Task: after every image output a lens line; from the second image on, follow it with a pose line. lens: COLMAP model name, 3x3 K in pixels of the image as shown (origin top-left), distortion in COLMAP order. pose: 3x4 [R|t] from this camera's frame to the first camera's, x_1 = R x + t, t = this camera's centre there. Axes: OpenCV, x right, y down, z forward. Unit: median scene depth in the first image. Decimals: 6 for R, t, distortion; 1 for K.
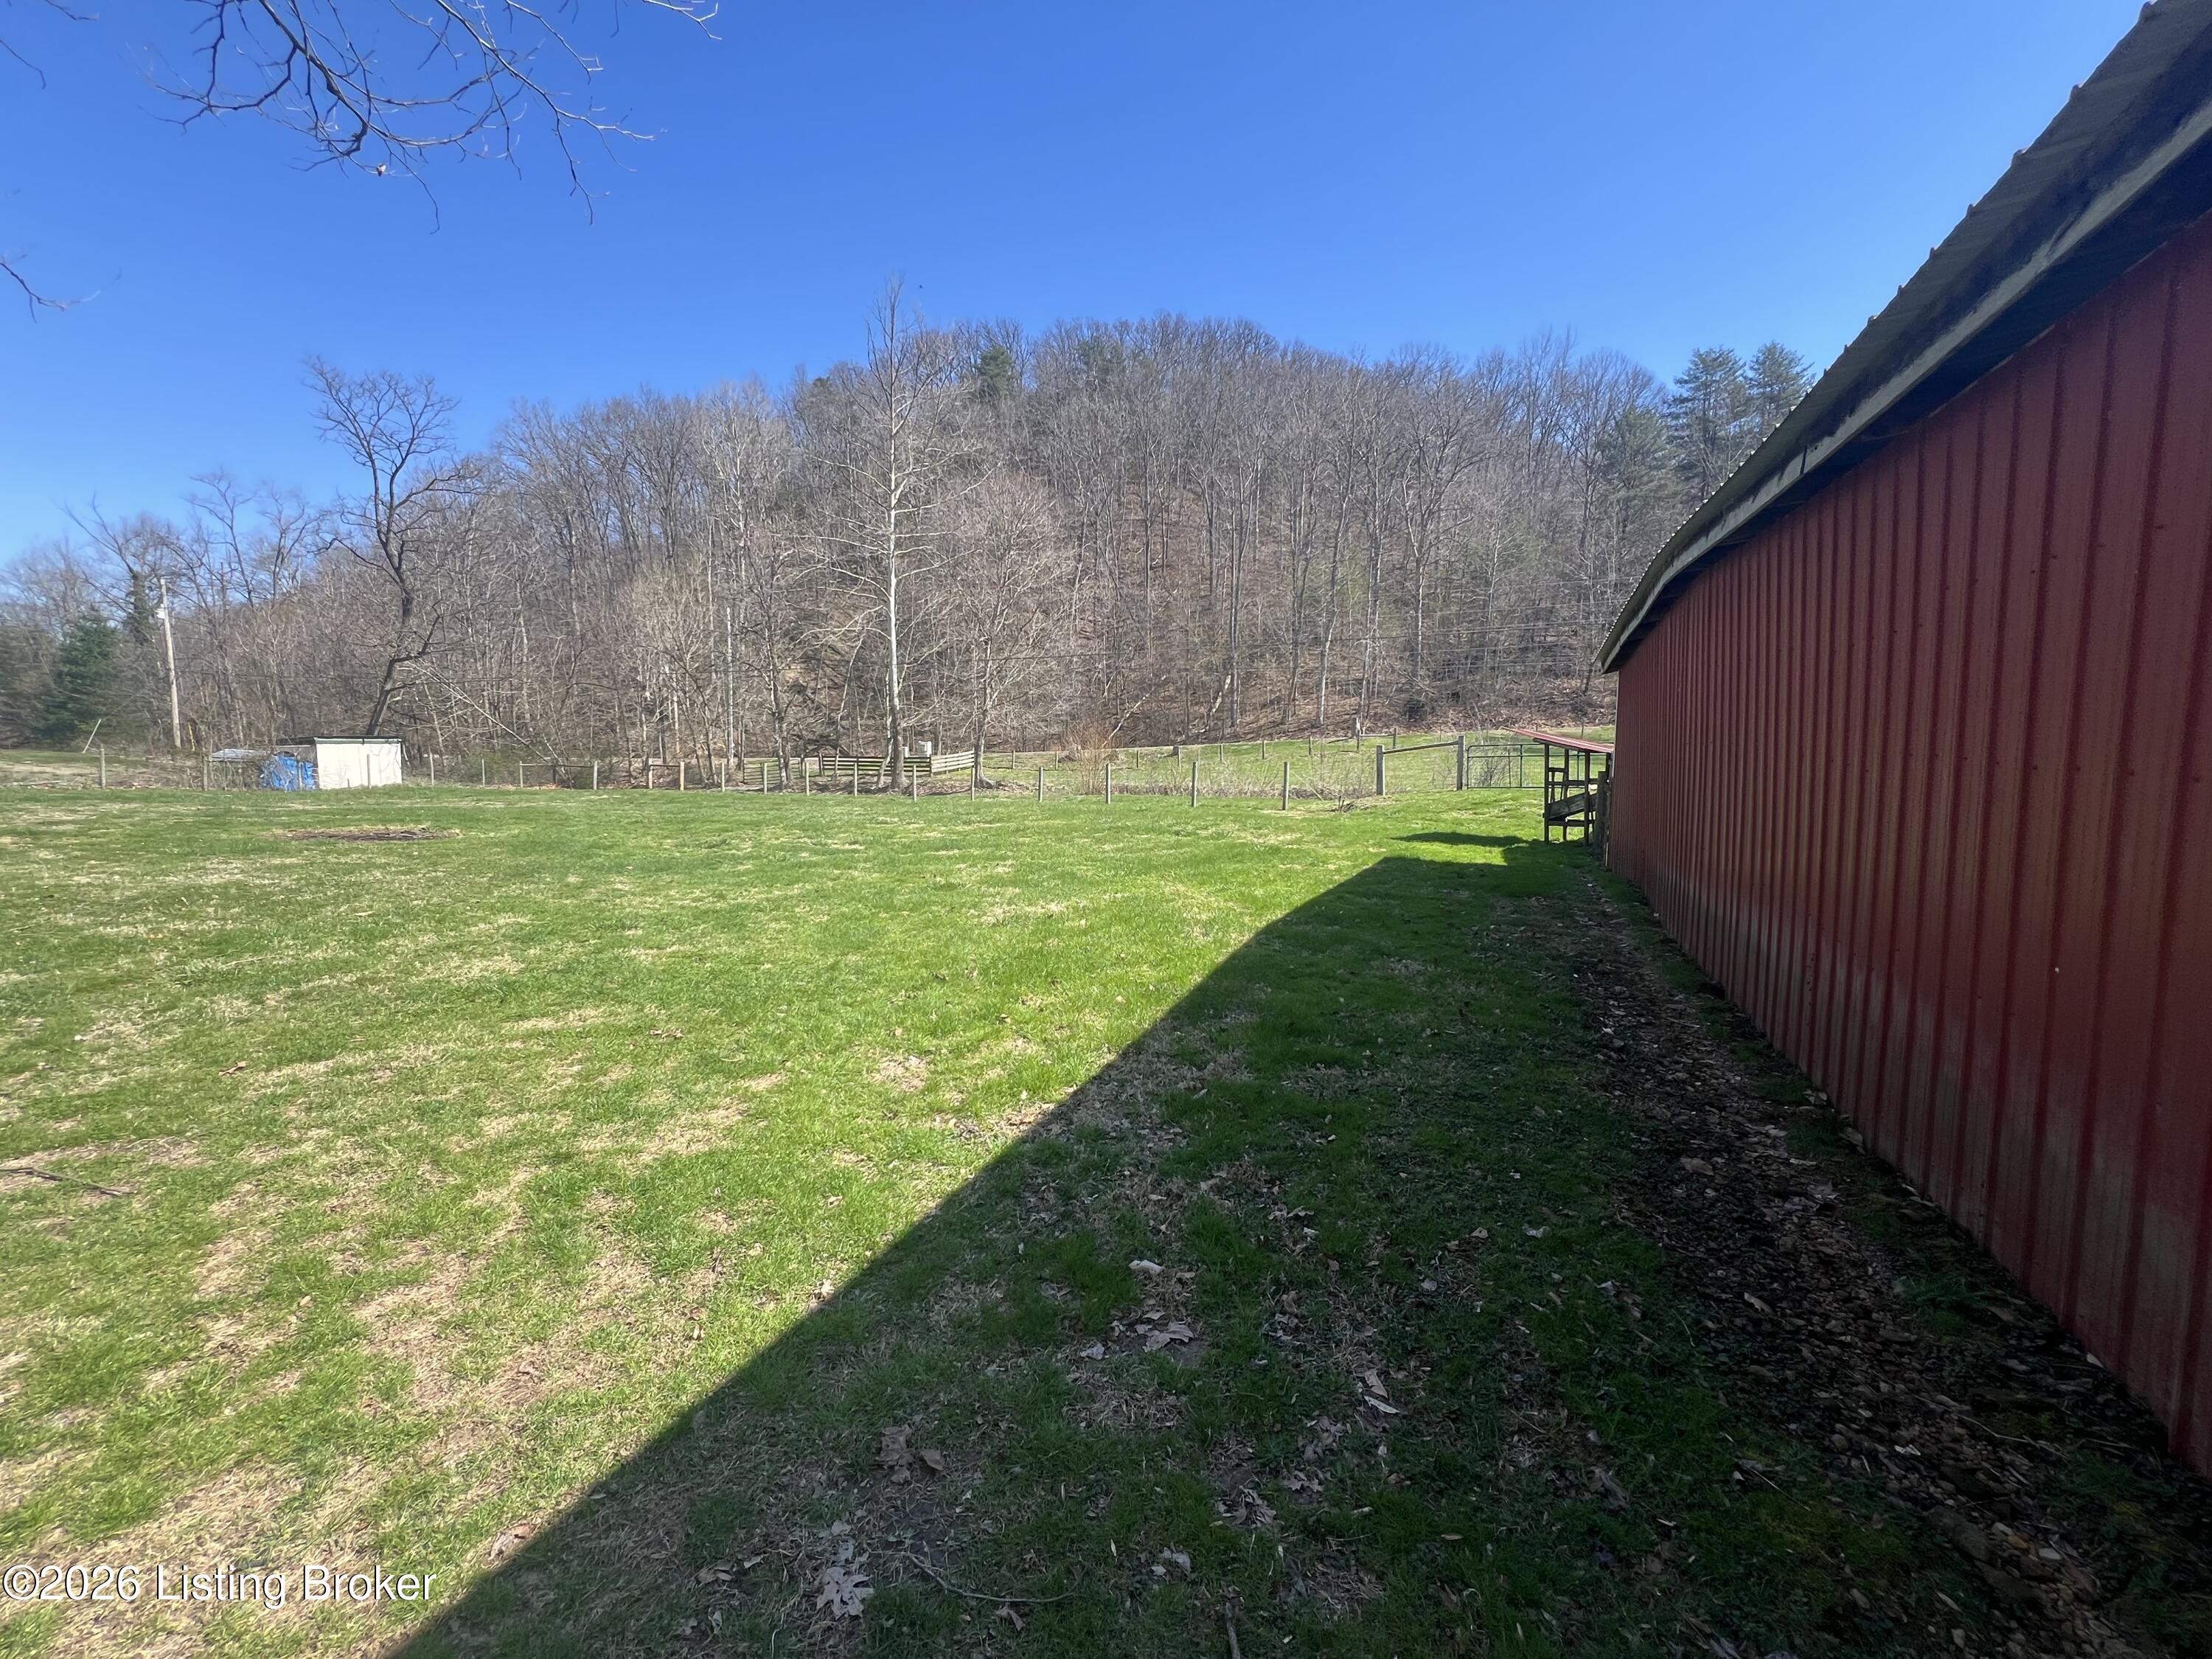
lens RADIAL K [[885.6, 0, 1102.5], [0, 885.6, 824.7], [0, 0, 1]] dist [-0.002140, 0.000589]
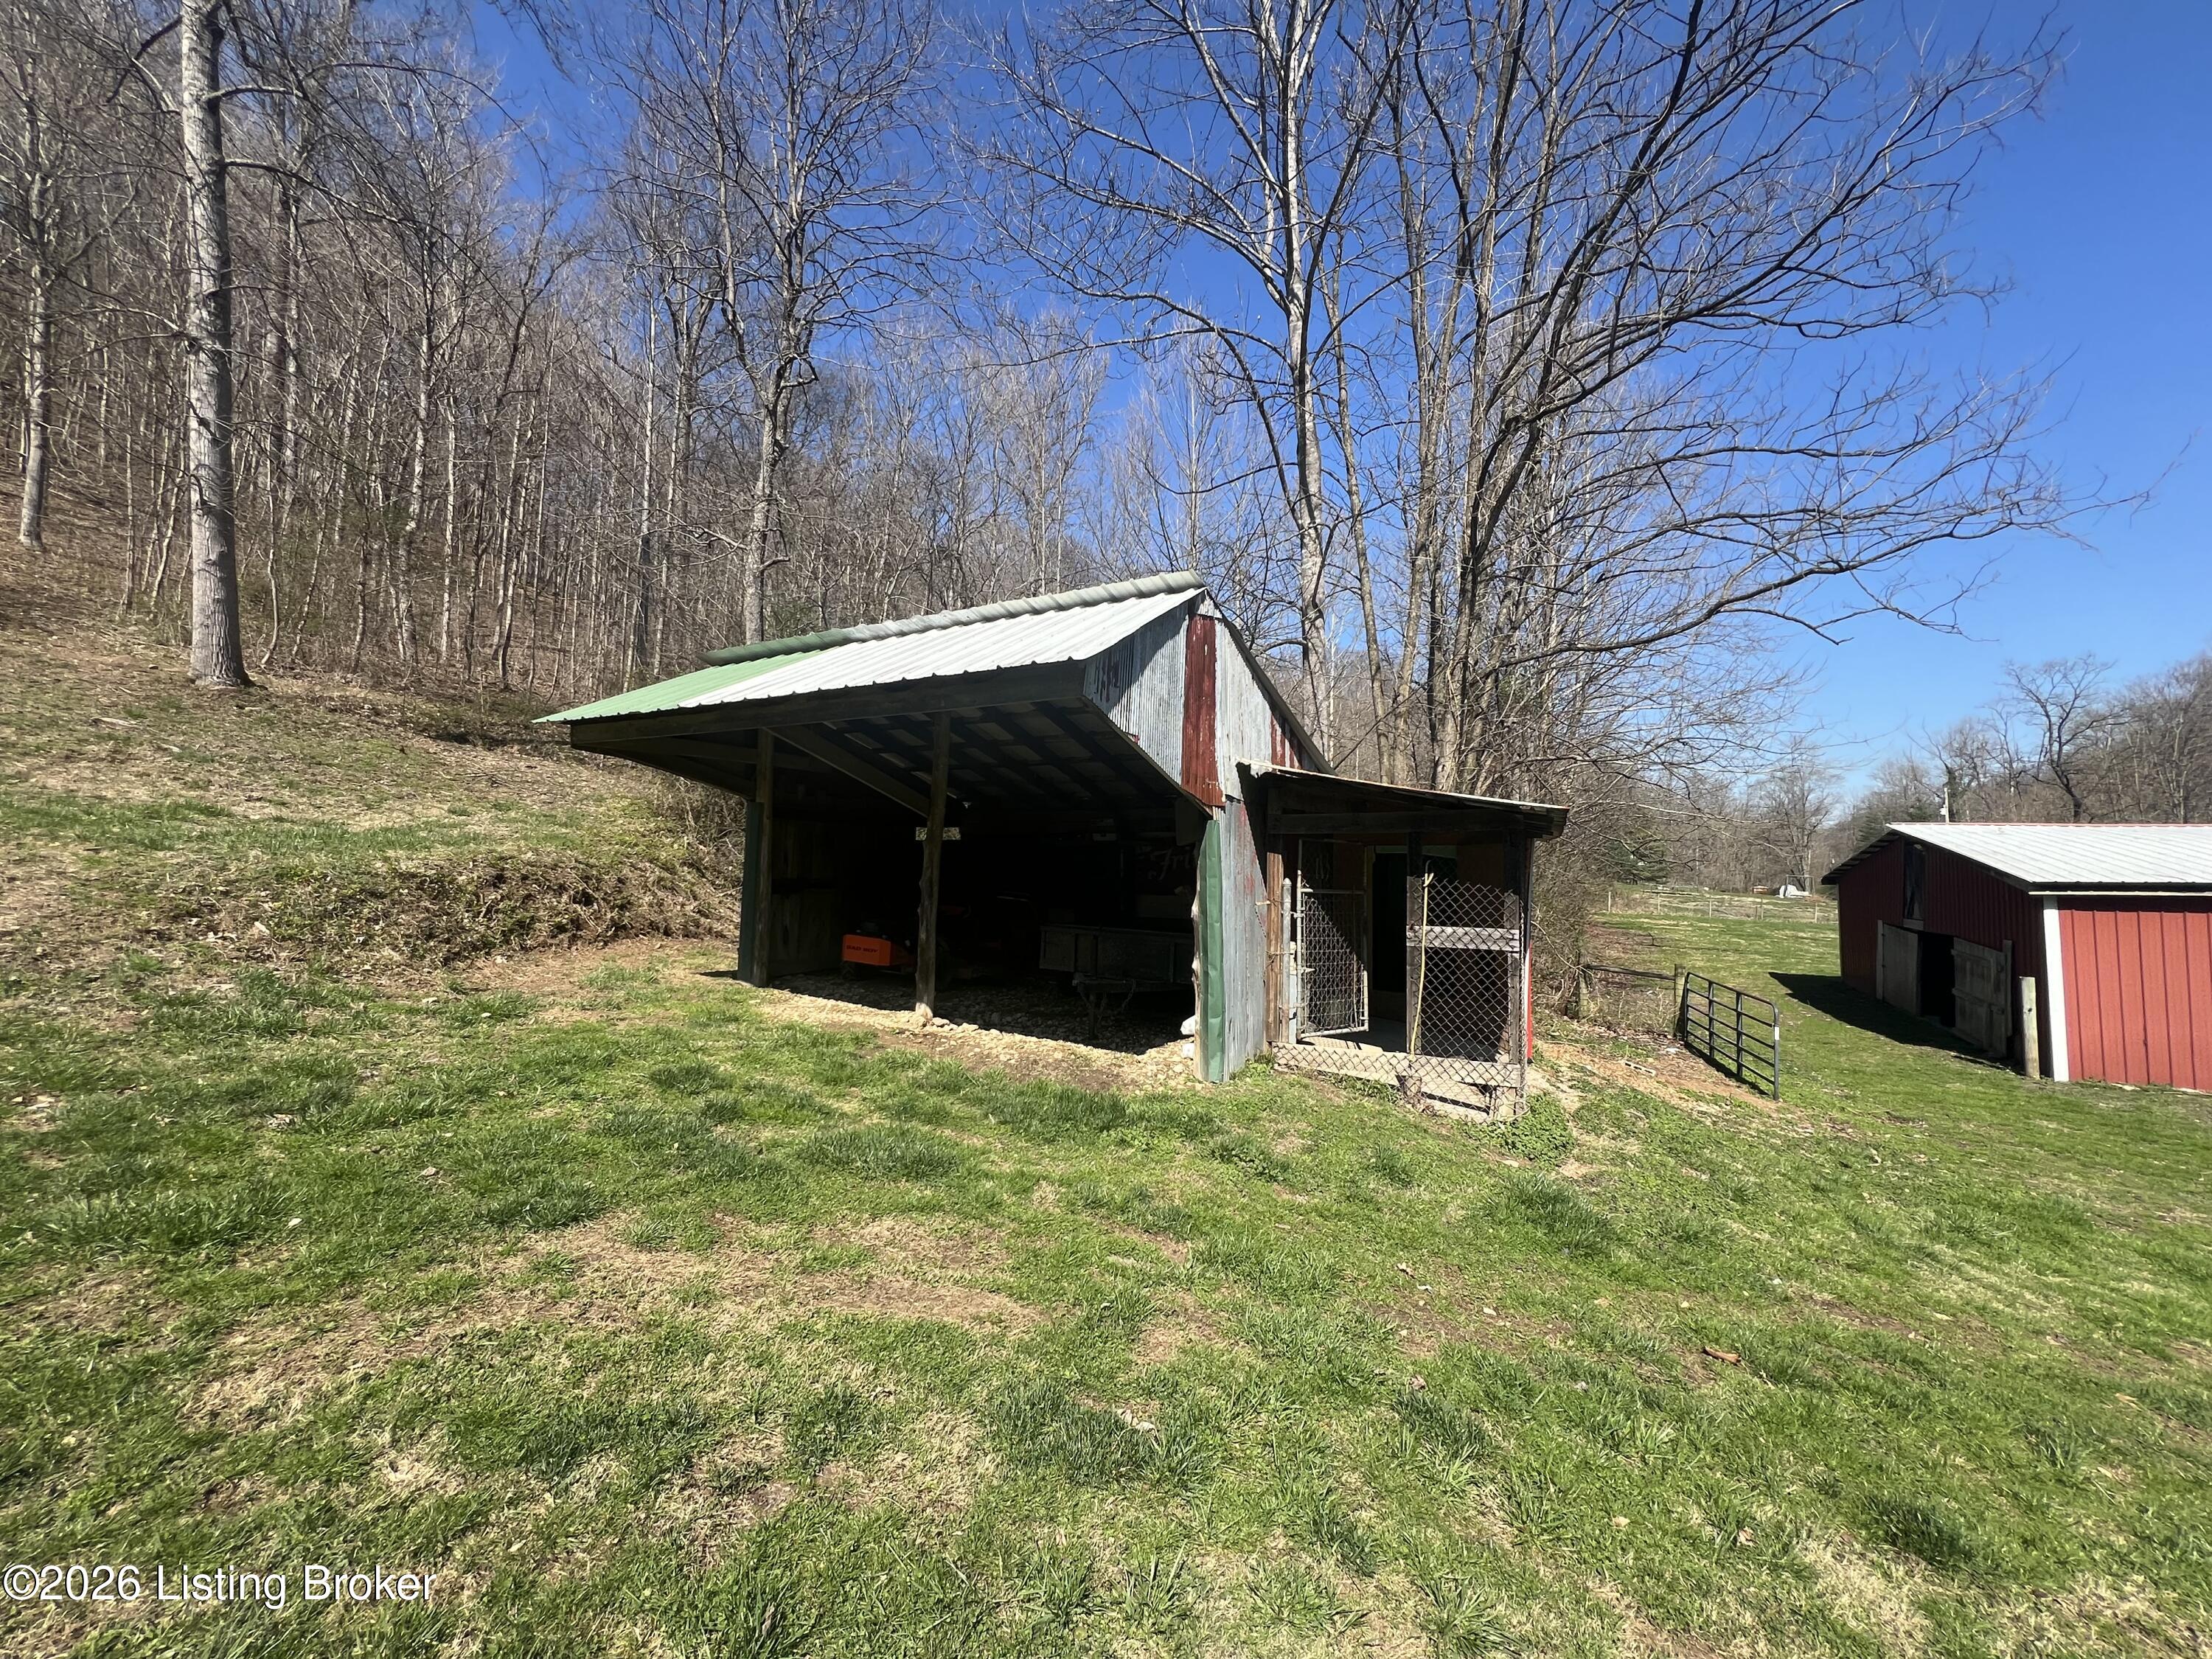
lens RADIAL K [[883.5, 0, 1105.3], [0, 883.5, 822.6], [0, 0, 1]] dist [-0.002362, 0.001120]
pose [[-0.044229, -0.060938, -0.997161, 3.948979], [-0.104982, 0.992895, -0.056021, 0.071703], [0.993490, 0.102207, -0.050312, -2.657719]]
